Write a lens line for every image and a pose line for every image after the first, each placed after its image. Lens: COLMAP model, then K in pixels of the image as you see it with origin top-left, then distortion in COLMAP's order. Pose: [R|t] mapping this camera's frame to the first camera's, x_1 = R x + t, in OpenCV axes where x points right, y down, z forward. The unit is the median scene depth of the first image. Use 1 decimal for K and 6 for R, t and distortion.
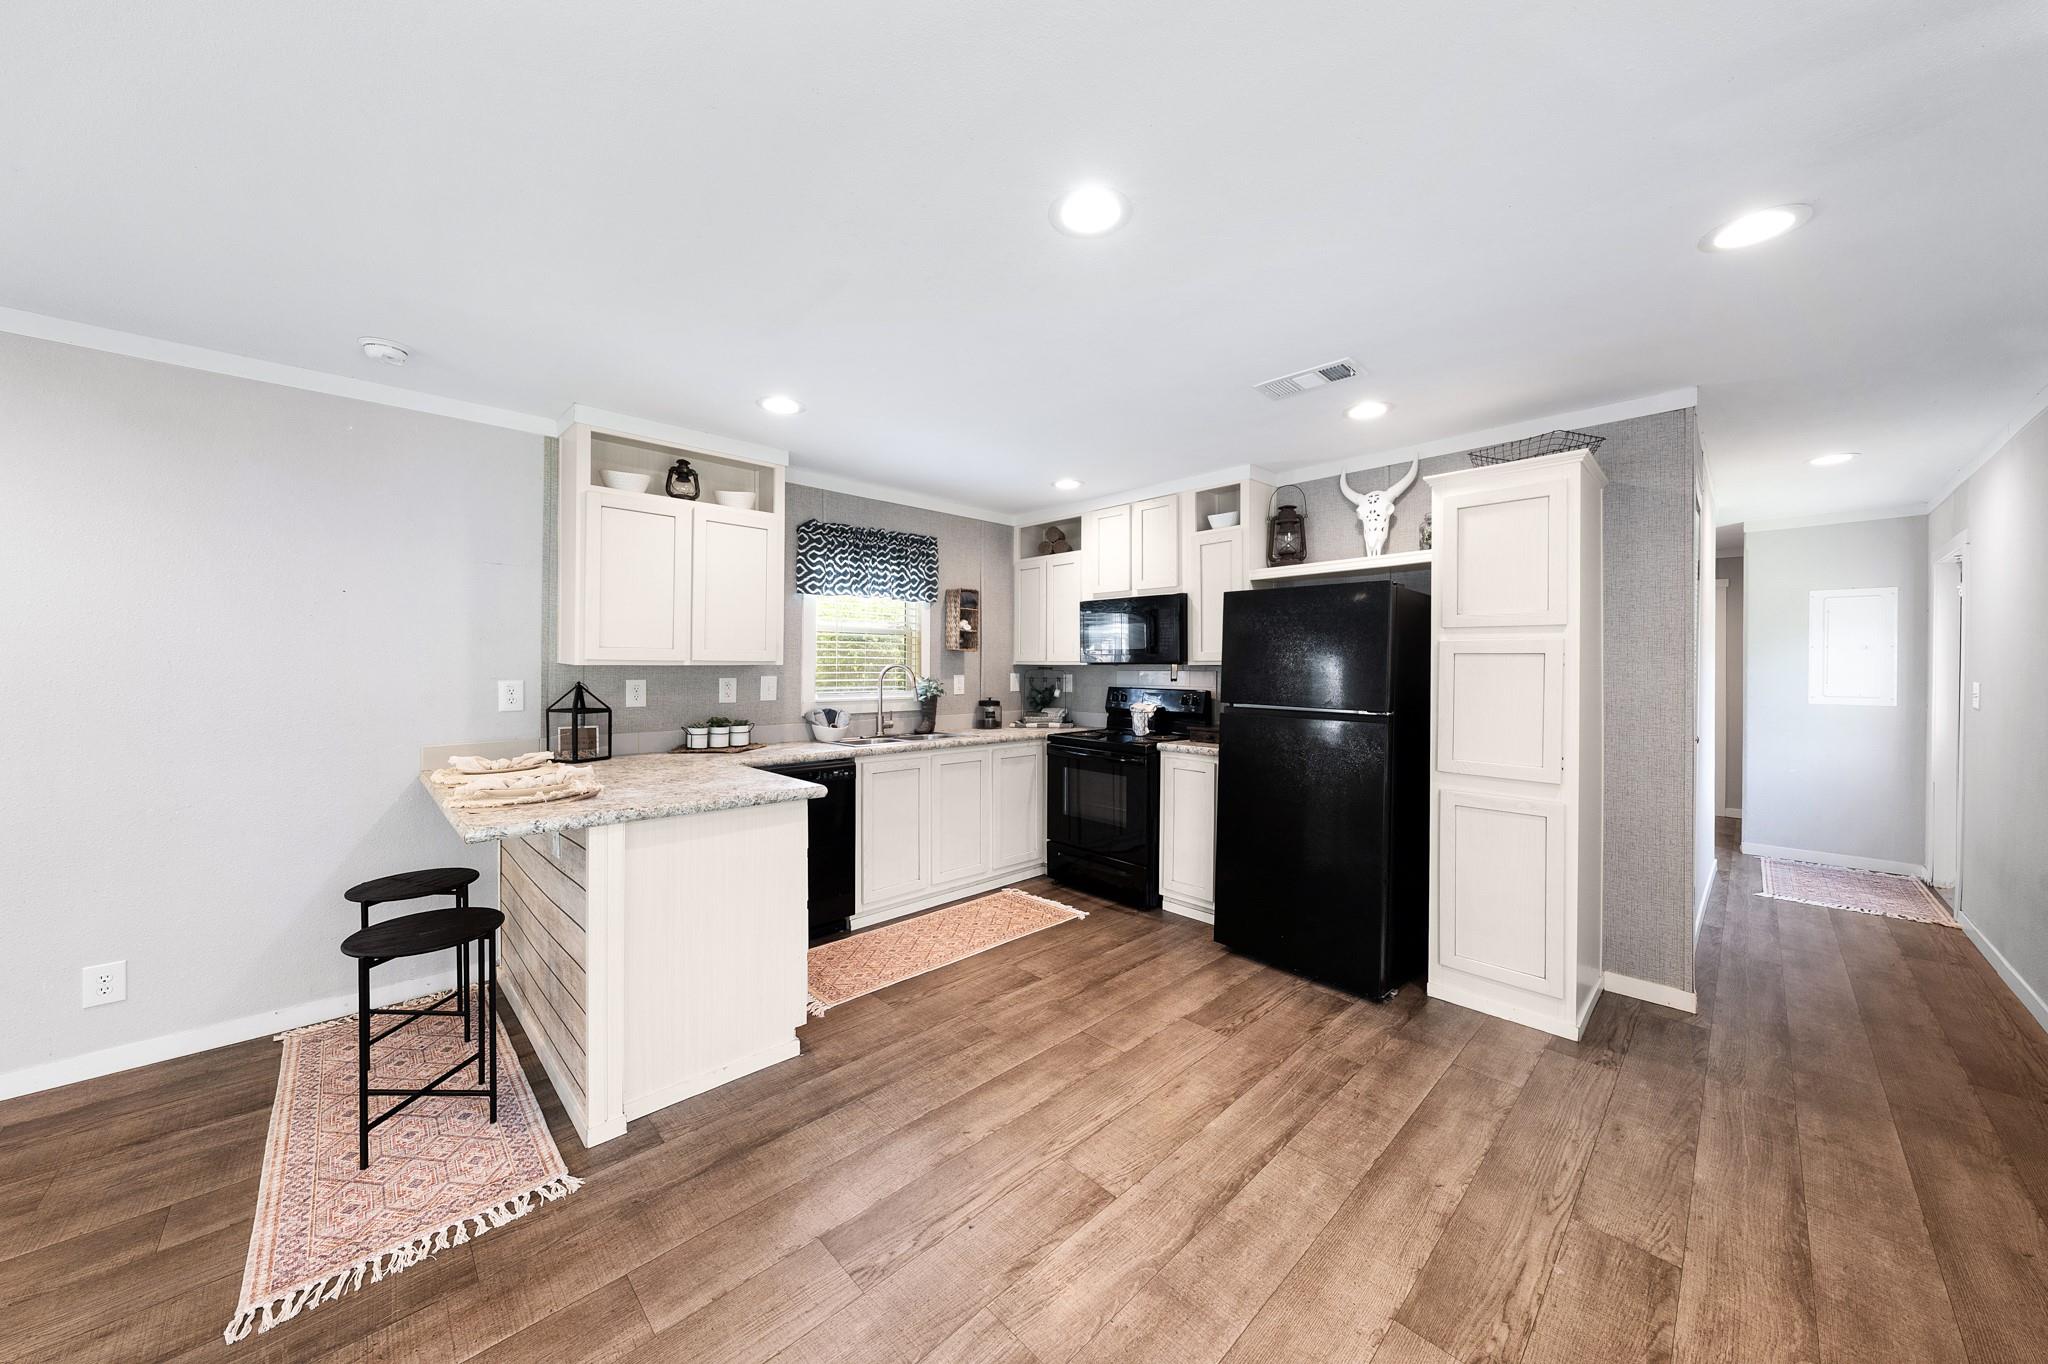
lens RADIAL K [[705.2, 0, 1016.8], [0, 705.2, 665.8], [0, 0, 1]] dist [-0.003946, 0.000202]
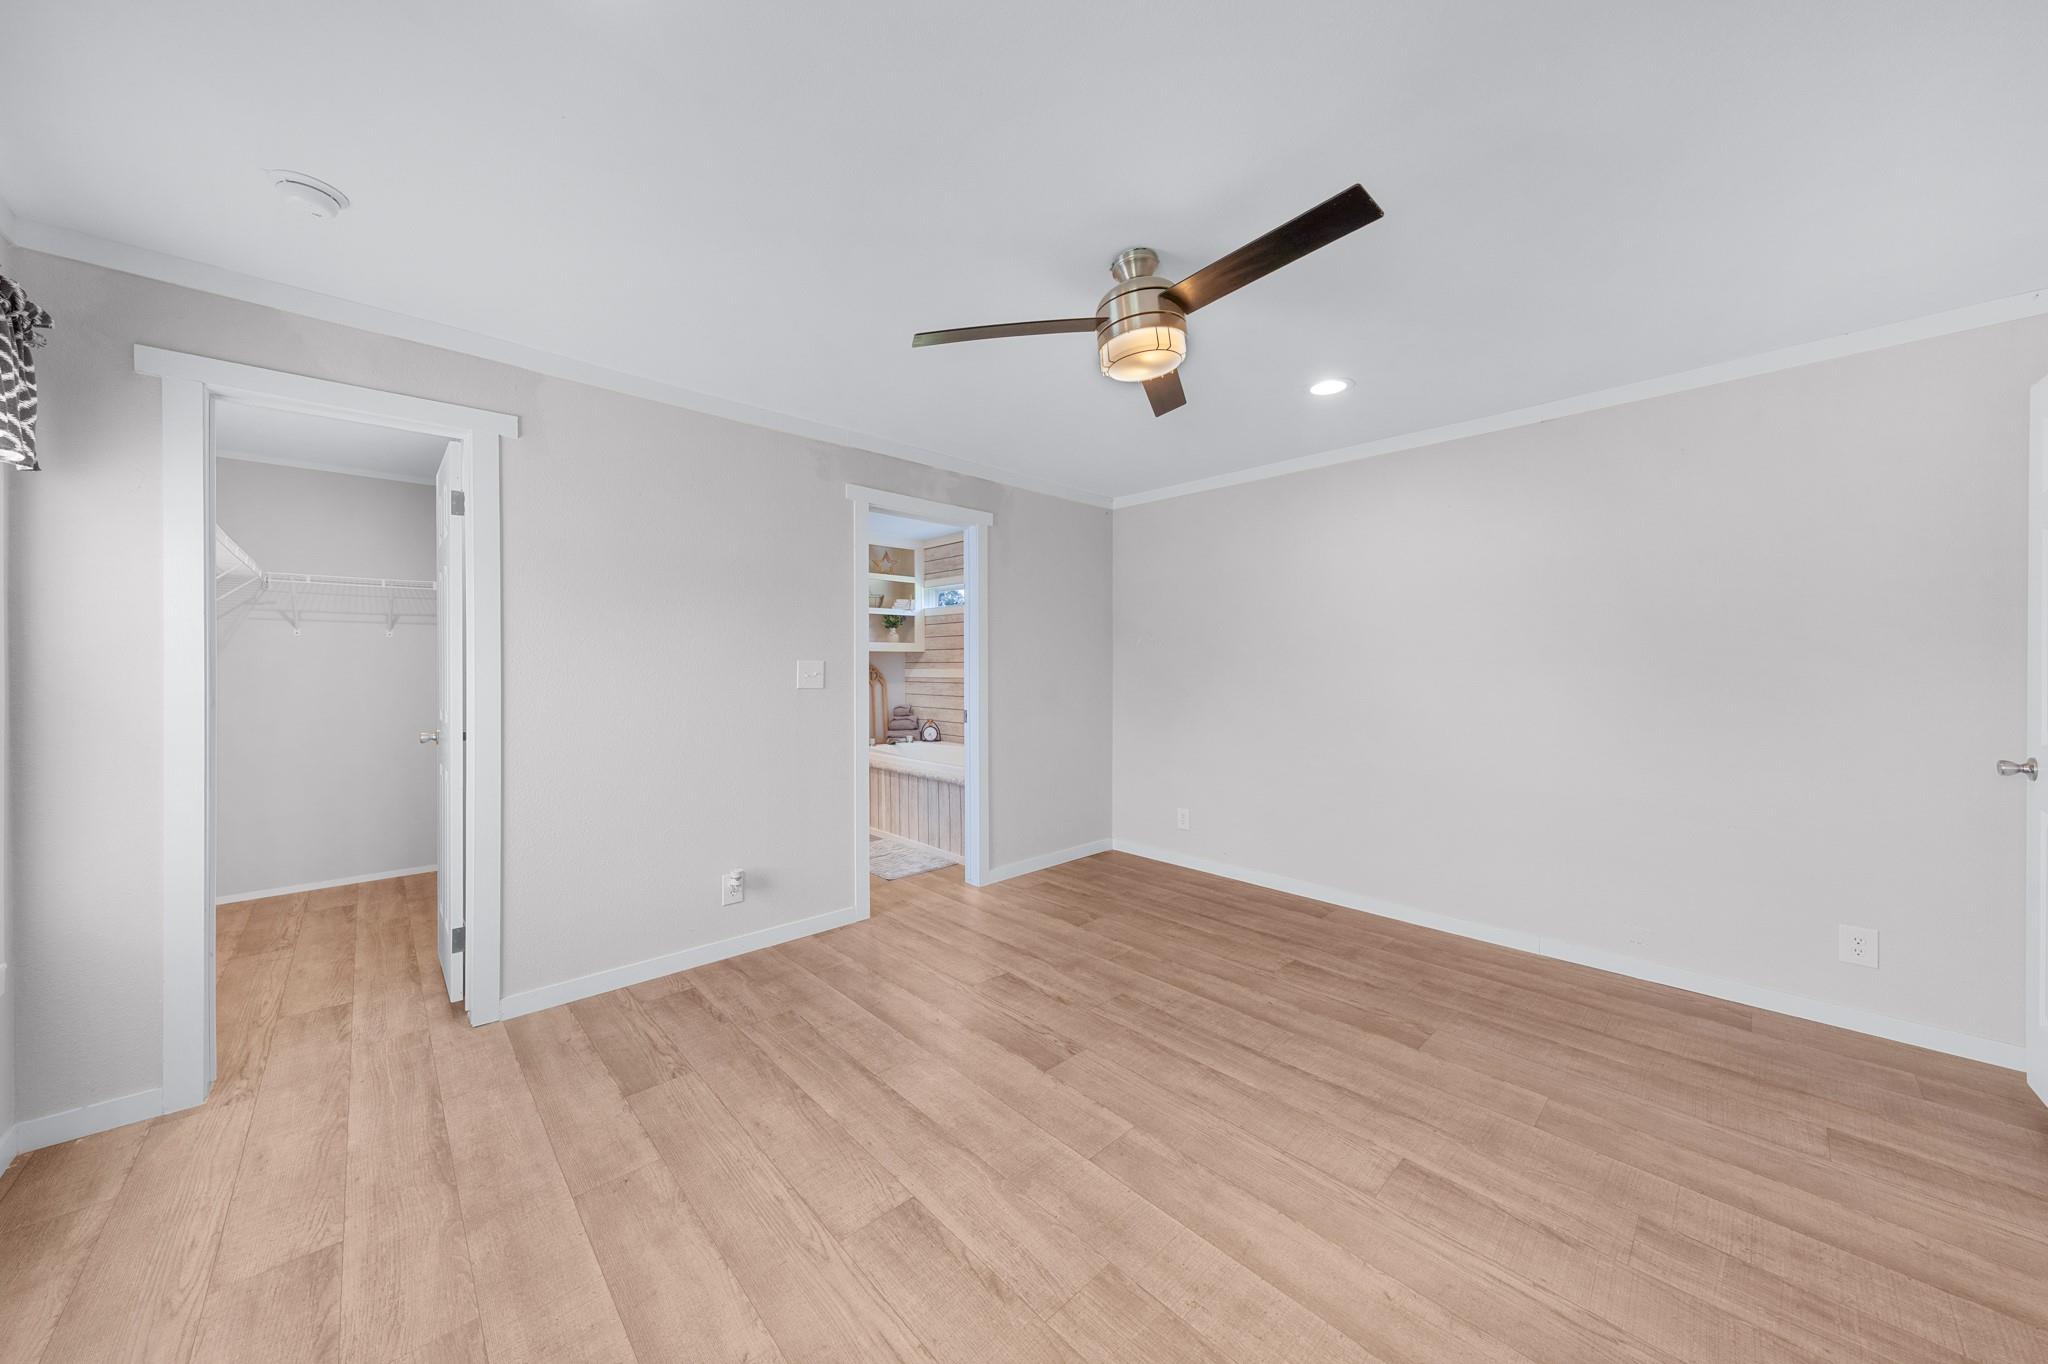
lens RADIAL K [[705.2, 0, 1030.1], [0, 705.2, 676.9], [0, 0, 1]] dist [-0.003946, 0.000202]
pose [[-0.006464, -0.016879, 0.999837, -1.500288], [0.003738, 0.999850, 0.016904, 0.186767], [-0.999972, 0.003846, -0.006400, -0.355186]]
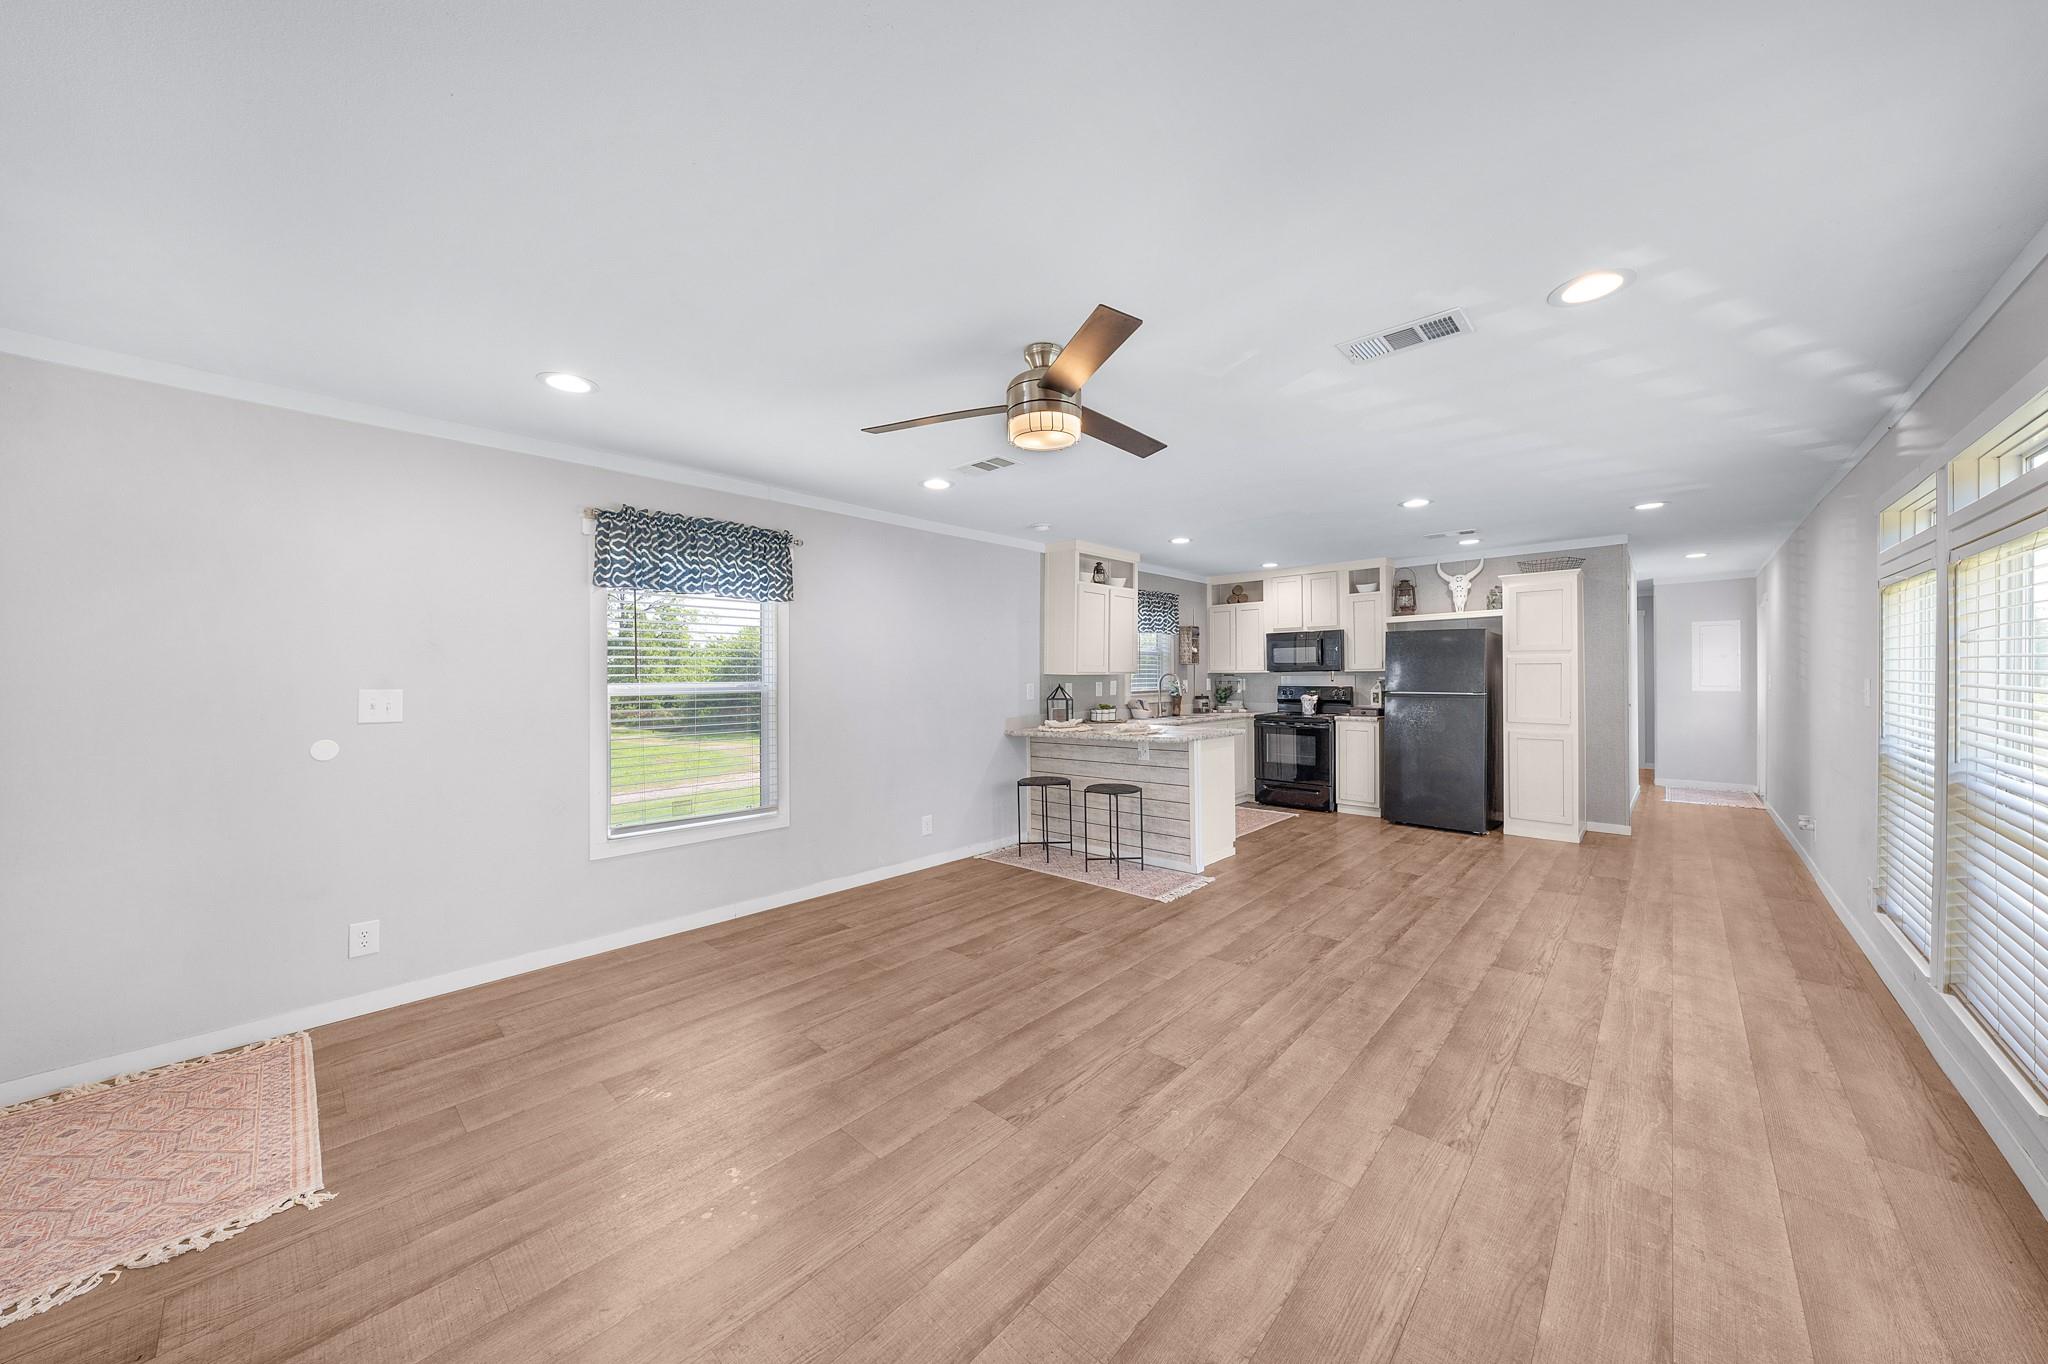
lens RADIAL K [[705.2, 0, 1013.2], [0, 705.2, 671.8], [0, 0, 1]] dist [-0.003946, 0.000202]
pose [[0.998409, -0.010516, 0.055406, -0.736456], [0.010923, 0.999916, -0.007040, 0.002914], [-0.055328, 0.007634, 0.998439, -0.744887]]
